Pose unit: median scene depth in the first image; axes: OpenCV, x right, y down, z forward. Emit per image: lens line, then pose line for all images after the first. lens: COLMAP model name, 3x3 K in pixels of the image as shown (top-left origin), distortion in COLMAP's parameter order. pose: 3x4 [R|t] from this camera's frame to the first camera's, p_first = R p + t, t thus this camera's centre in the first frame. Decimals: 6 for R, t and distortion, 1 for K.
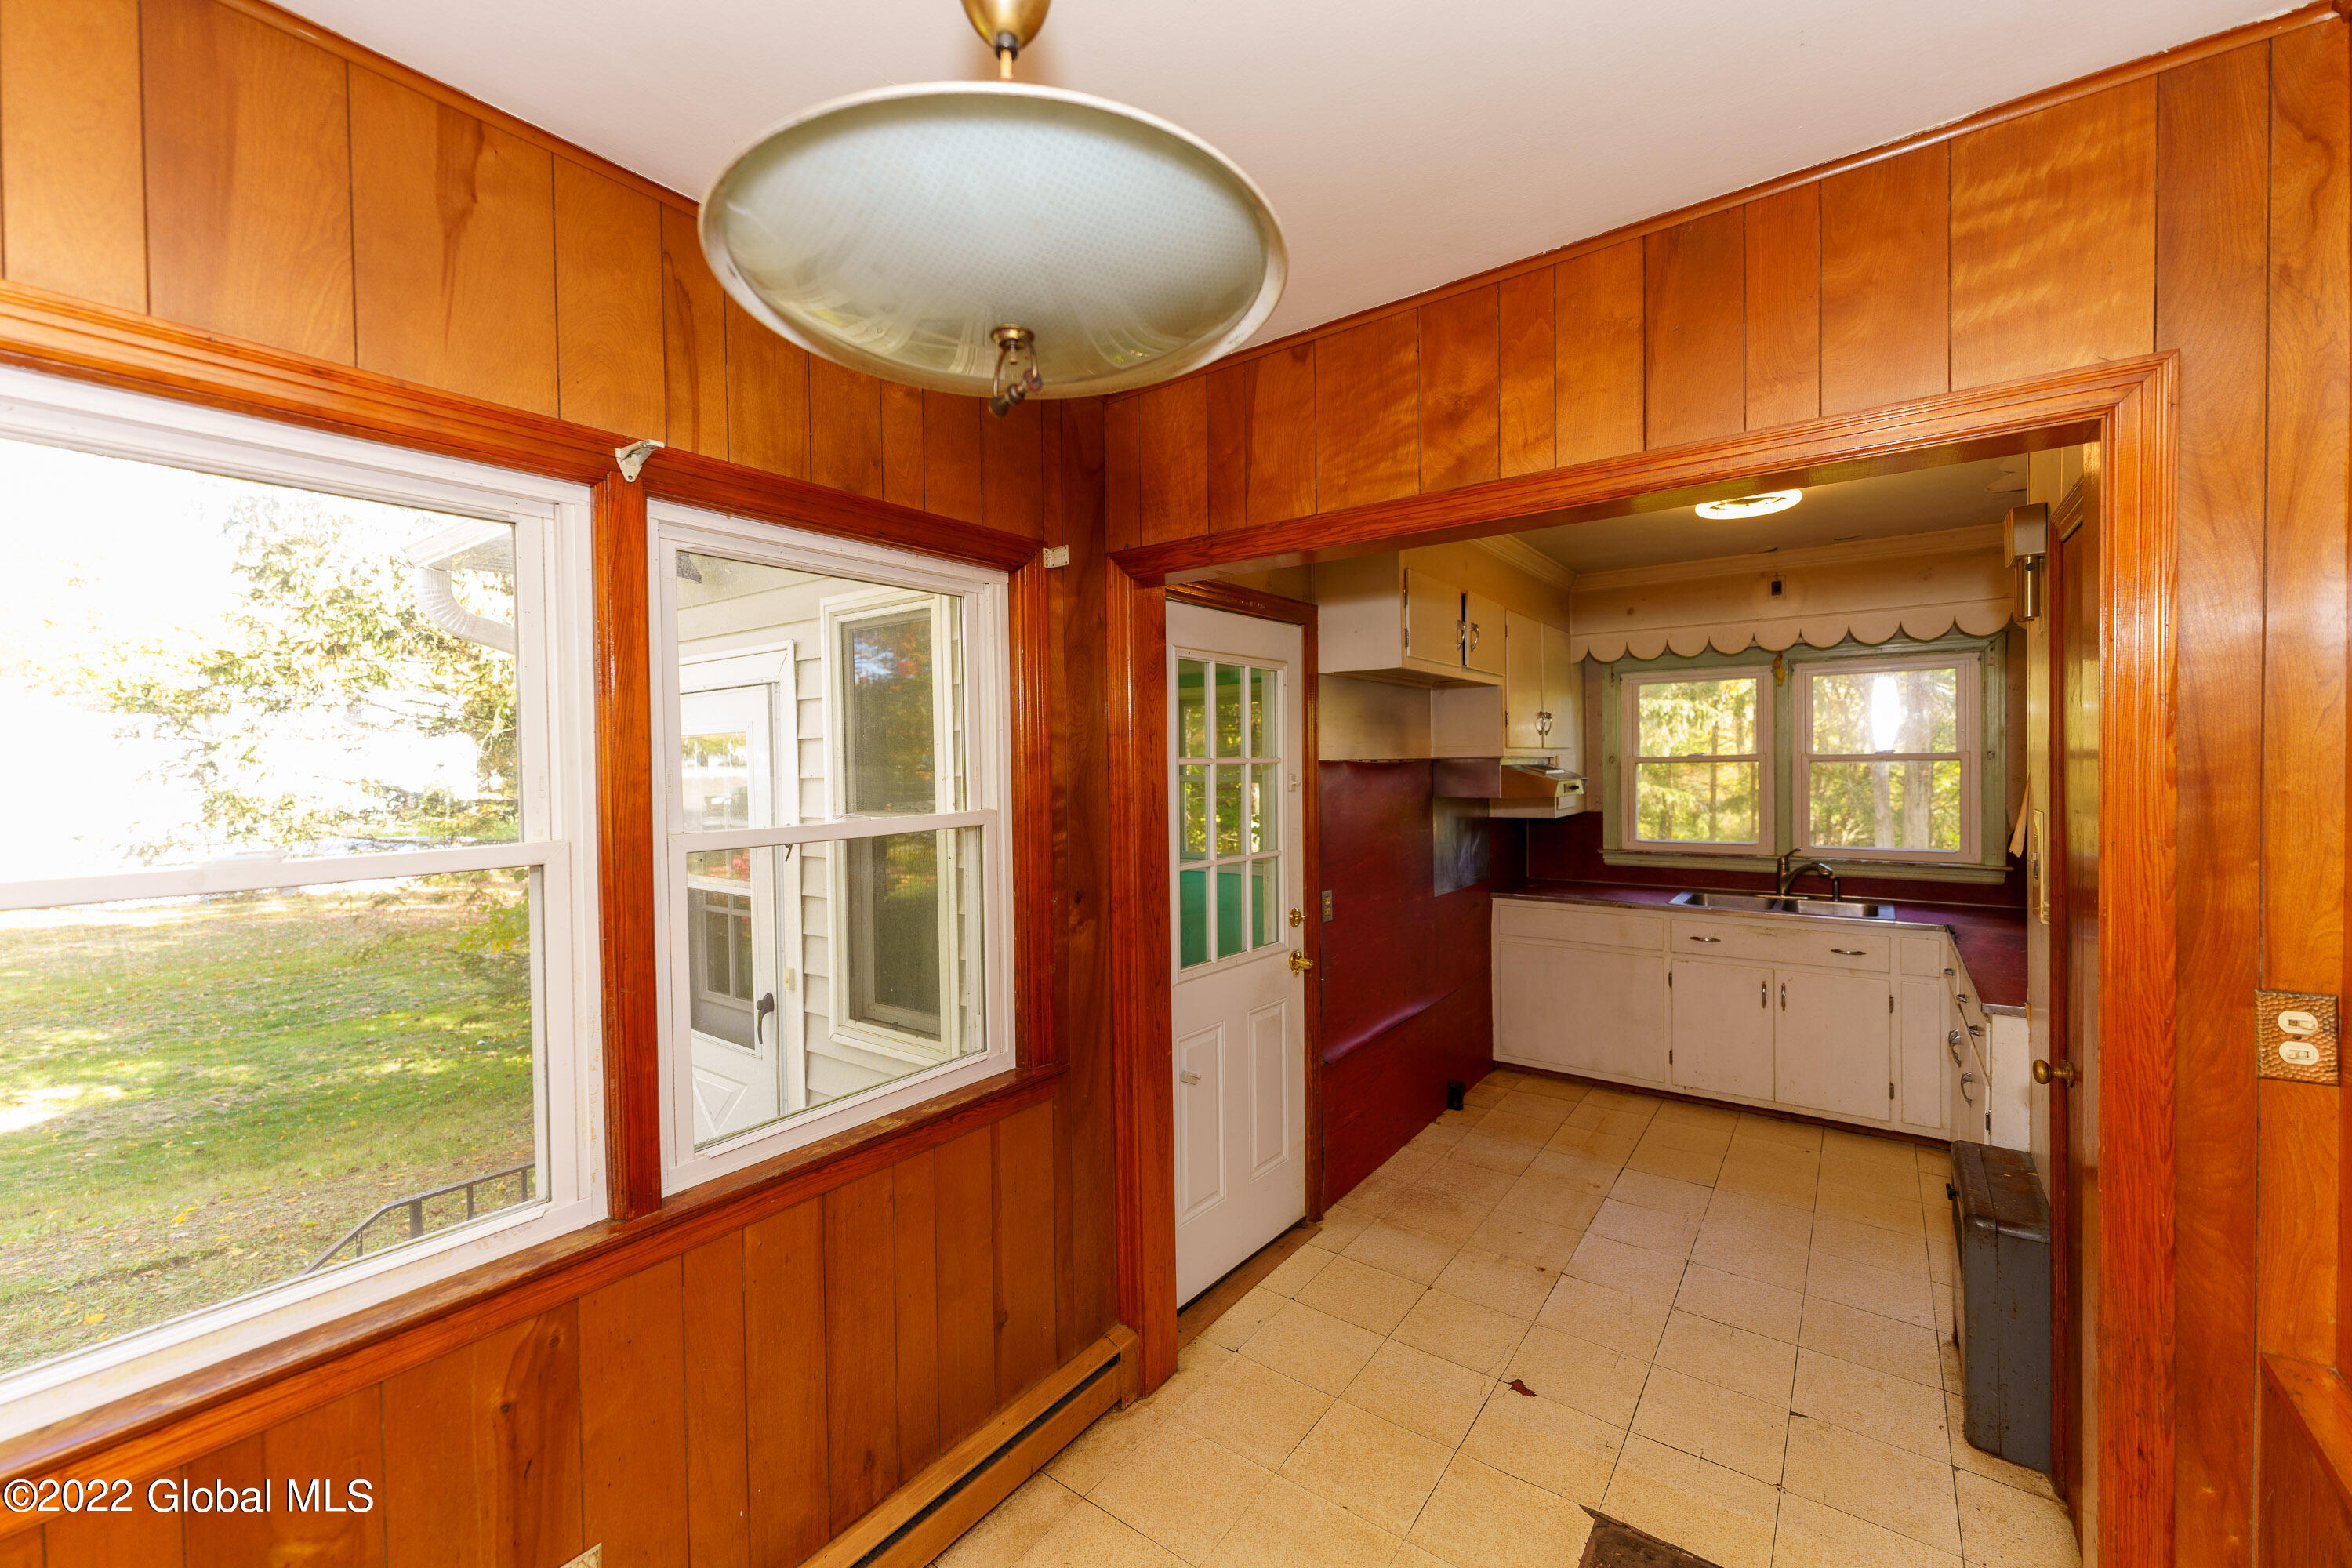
lens RADIAL K [[935.7, 0, 1172.7], [0, 935.7, 777.4], [0, 0, 1]] dist [0.001876, -0.000074]
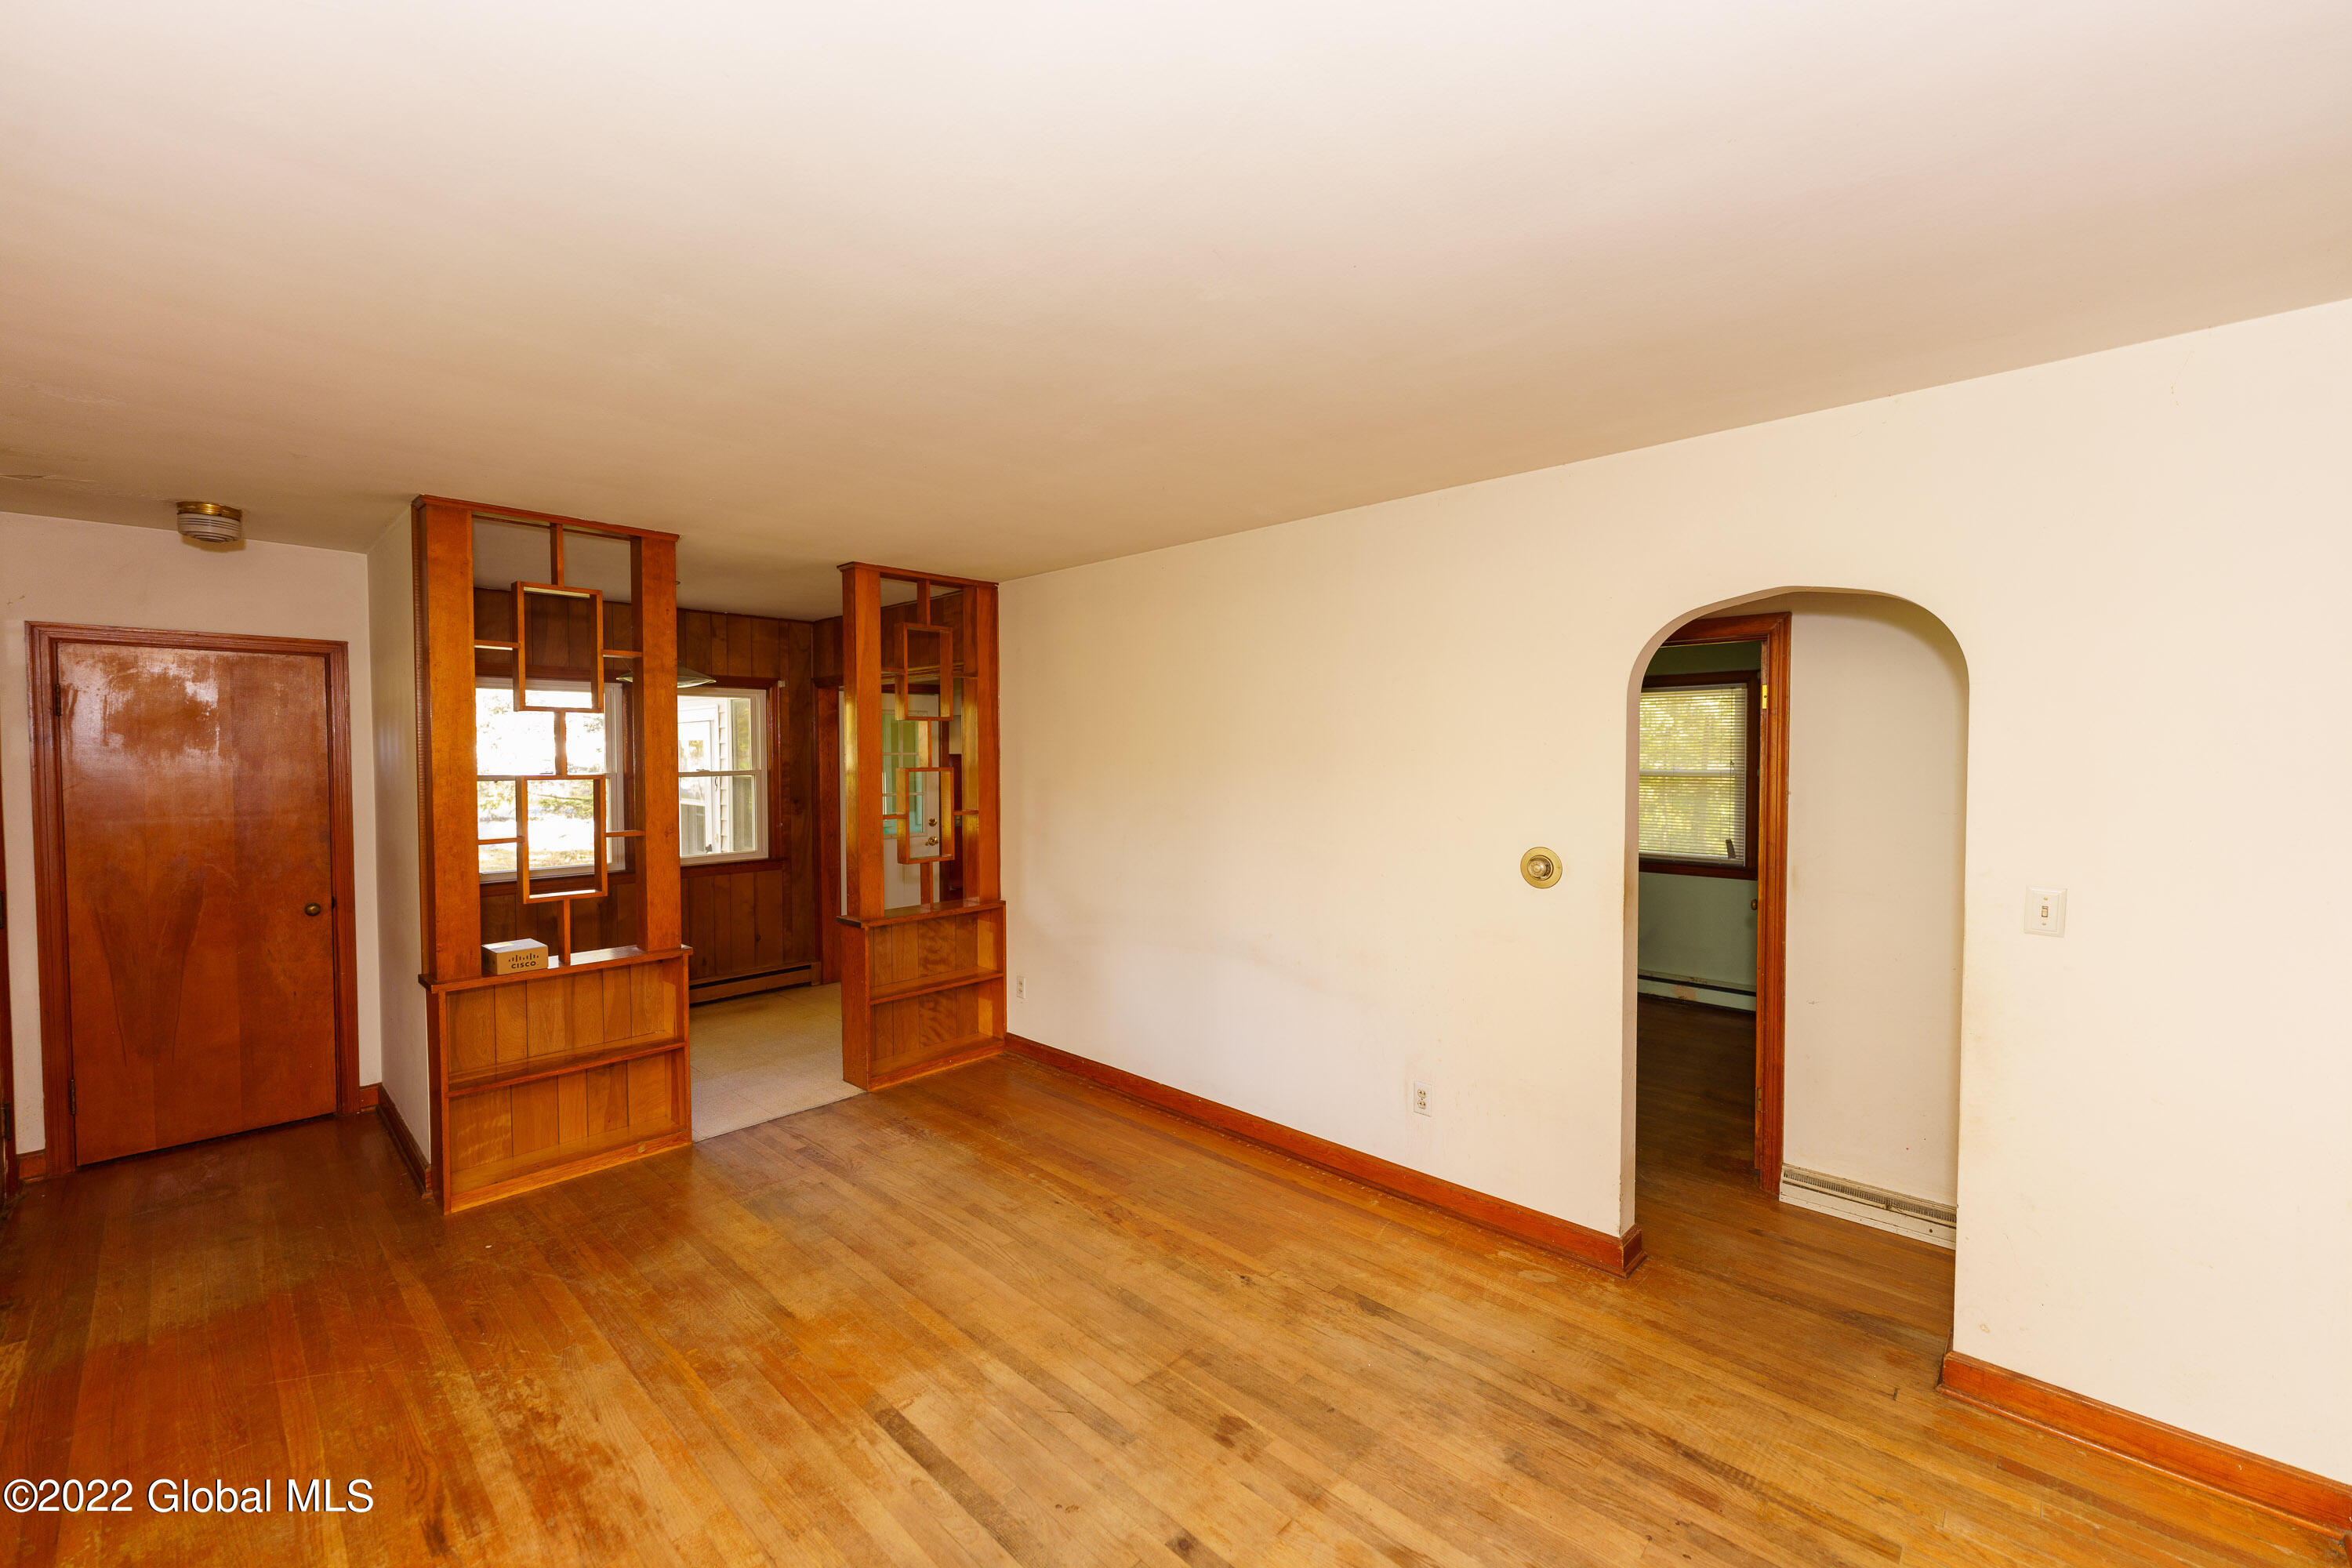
lens RADIAL K [[935.7, 0, 1177.2], [0, 935.7, 776.5], [0, 0, 1]] dist [0.001876, -0.000074]
pose [[0.993249, 0.015777, -0.114925, 0.720128], [-0.014399, 0.999814, 0.012814, -0.000552], [0.115106, -0.011073, 0.993292, -0.884616]]
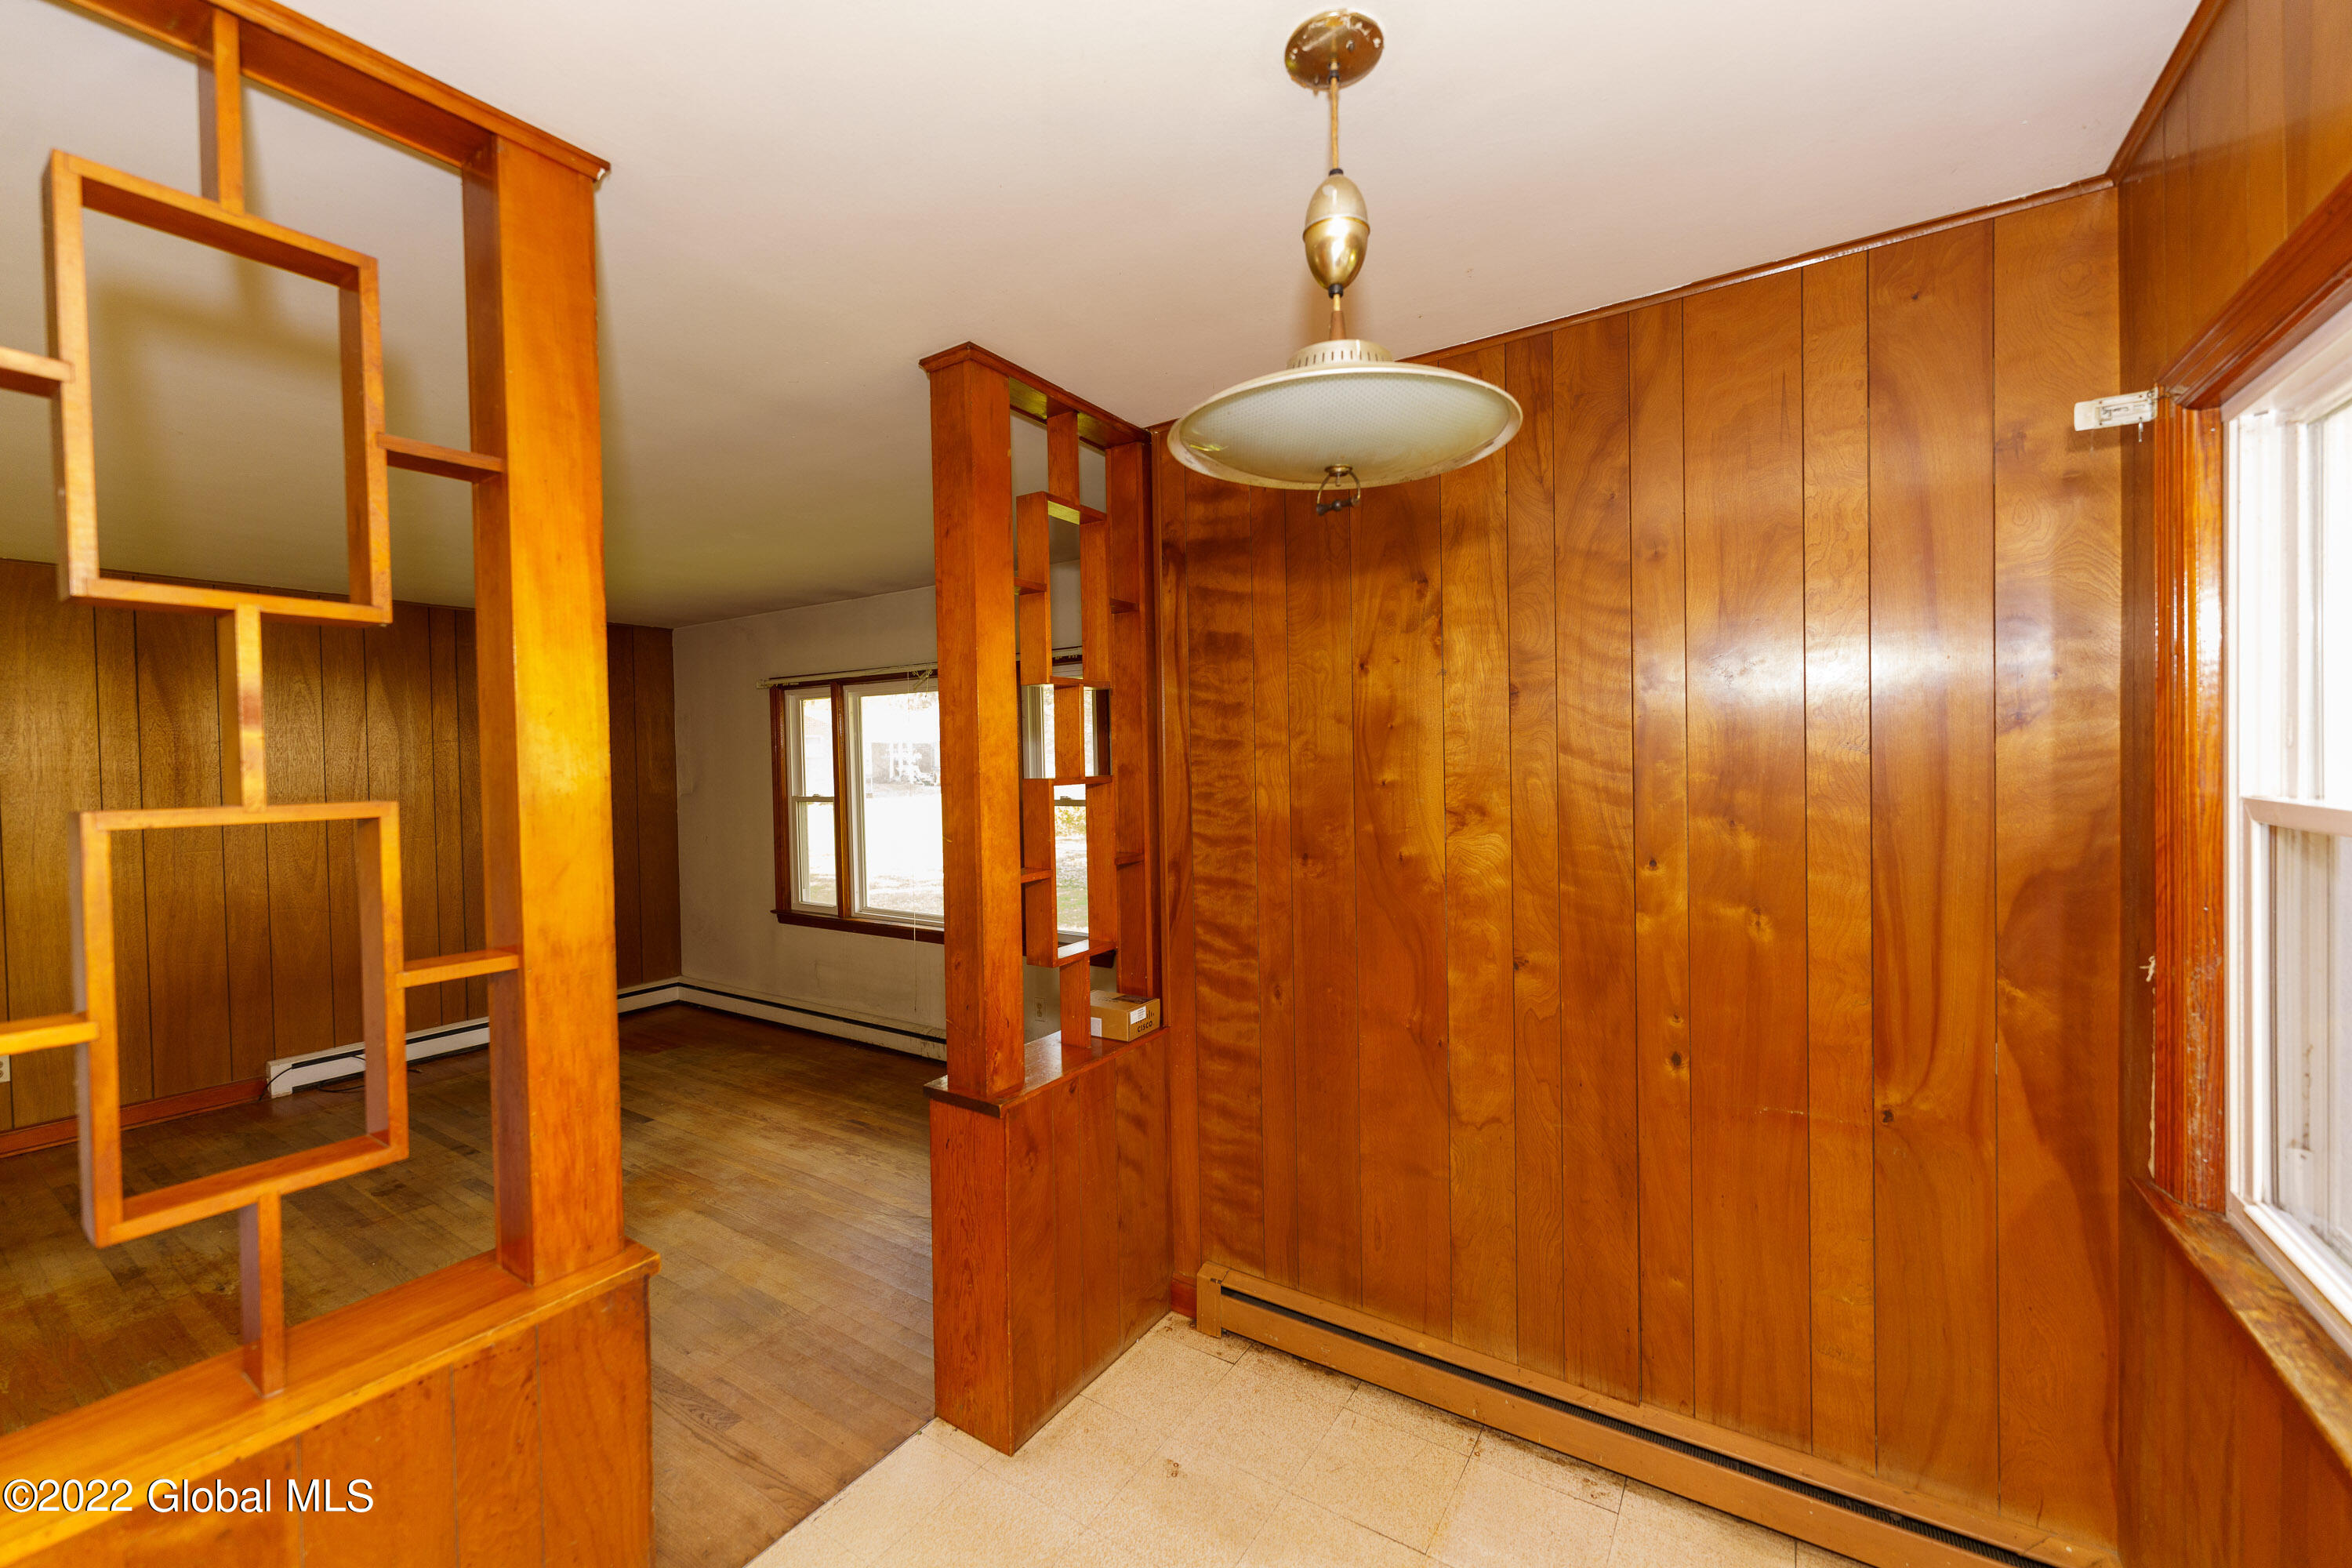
lens RADIAL K [[935.7, 0, 1173.8], [0, 935.7, 777.8], [0, 0, 1]] dist [0.001876, -0.000074]
pose [[-0.998008, 0.034976, -0.052502, 0.037843], [0.033088, 0.998789, 0.036399, -0.002261], [0.053712, 0.034589, -0.997957, 0.475755]]
